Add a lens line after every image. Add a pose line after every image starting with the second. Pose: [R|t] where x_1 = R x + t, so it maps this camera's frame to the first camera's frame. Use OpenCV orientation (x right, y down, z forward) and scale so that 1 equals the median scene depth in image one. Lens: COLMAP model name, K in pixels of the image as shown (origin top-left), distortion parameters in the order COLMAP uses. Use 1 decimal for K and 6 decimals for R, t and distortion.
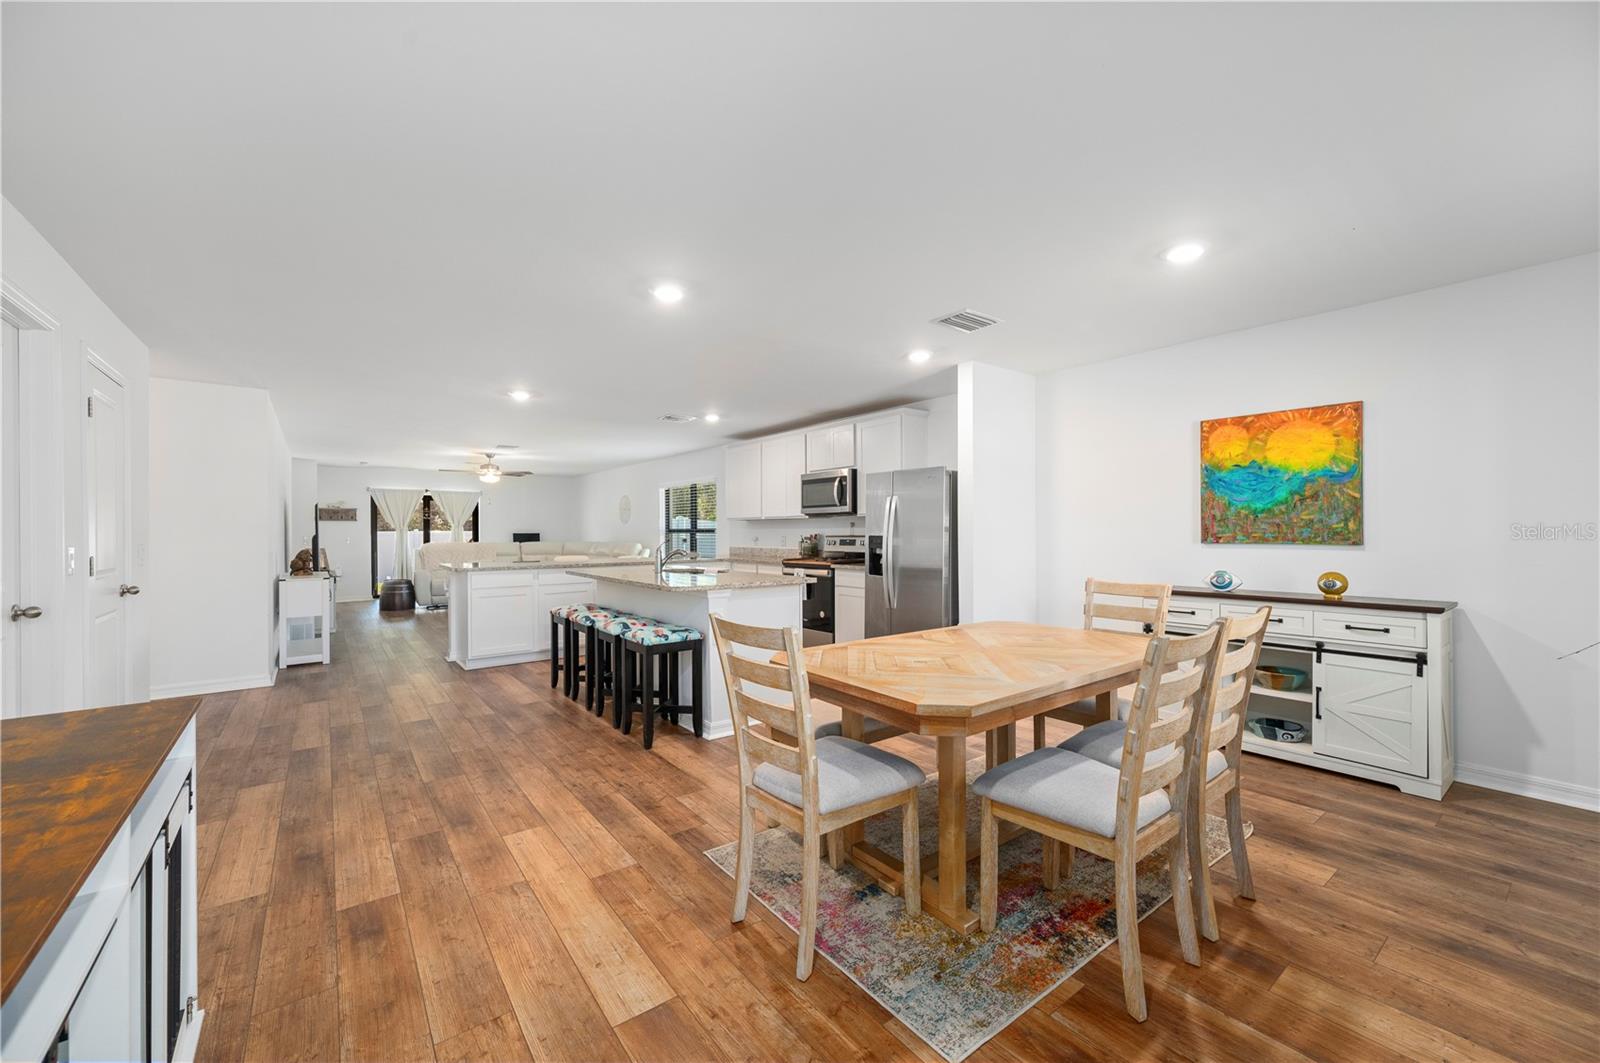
lens RADIAL K [[660.0, 0, 816.7], [0, 660.0, 529.4], [0, 0, 1]] dist [-0.008363, -0.001261]
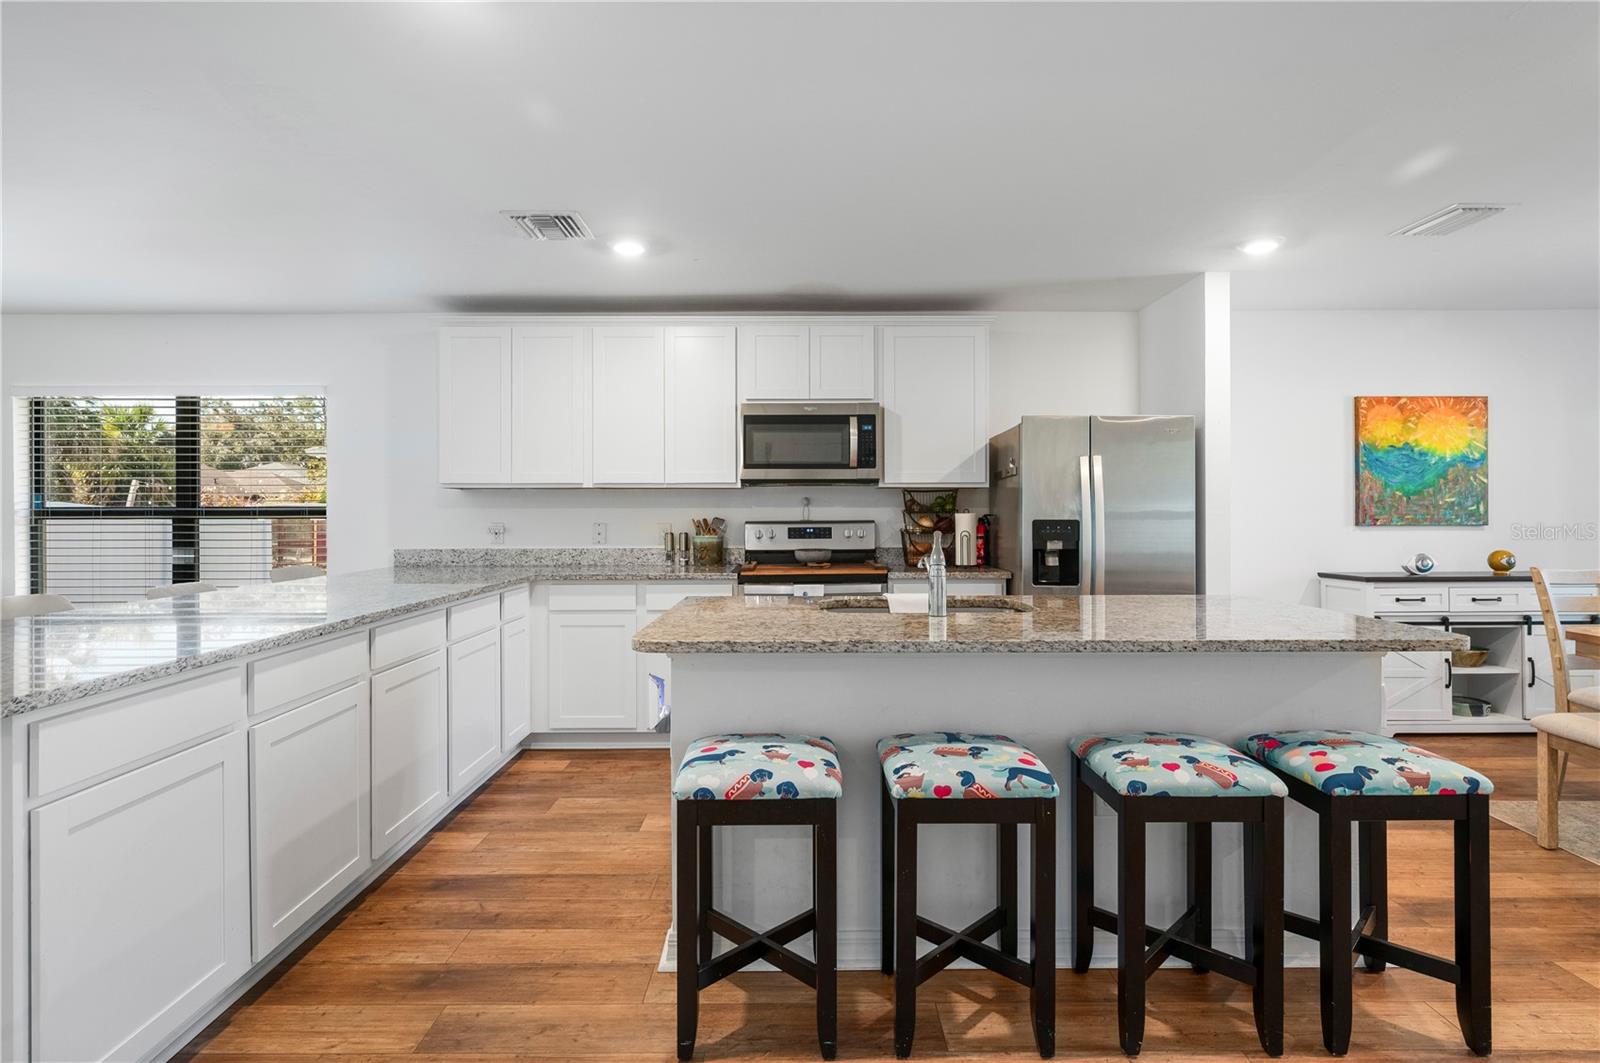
lens RADIAL K [[801.9, 0, 805.2], [0, 801.9, 516.2], [0, 0, 1]] dist [0.003088, 0.000245]
pose [[0.595967, -0.000150, 0.803009, -0.661077], [-0.001350, 0.999998, 0.001188, 0.005502], [-0.803008, -0.001792, 0.595966, 0.768461]]
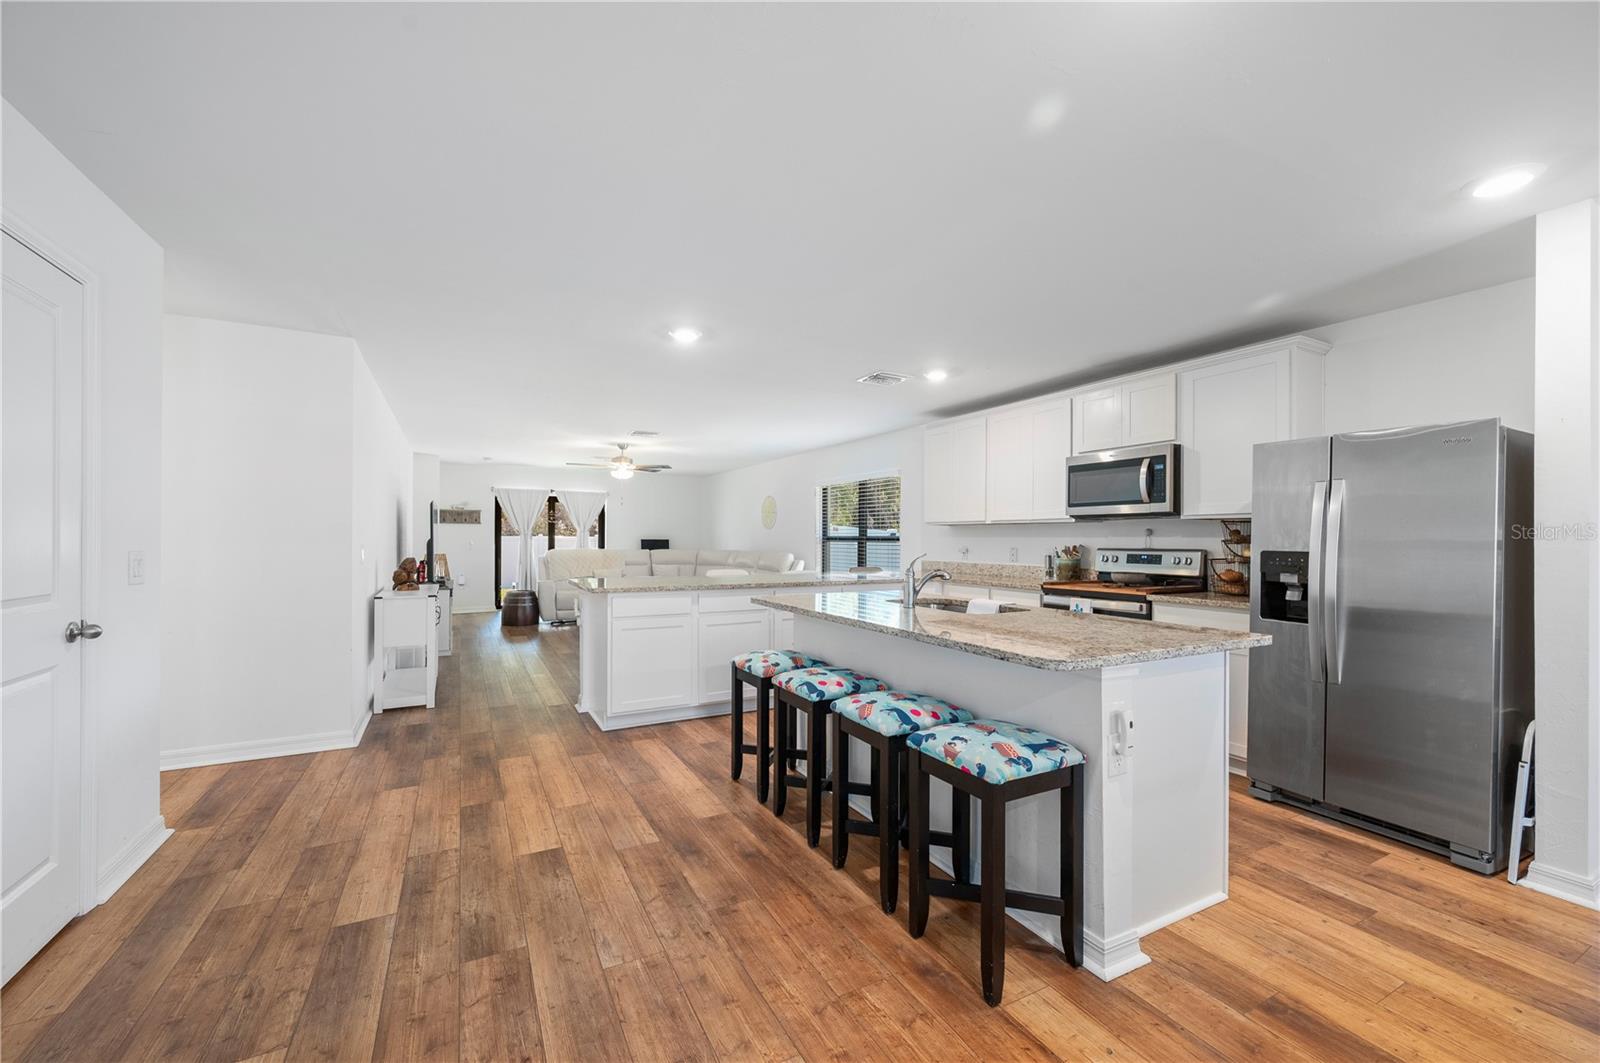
lens RADIAL K [[660.0, 0, 800.1], [0, 660.0, 532.3], [0, 0, 1]] dist [-0.008363, -0.001261]
pose [[0.985374, 0.009179, -0.170158, -0.233880], [-0.010656, 0.999913, -0.007768, 0.002063], [0.170071, 0.009468, 0.985386, 0.380743]]
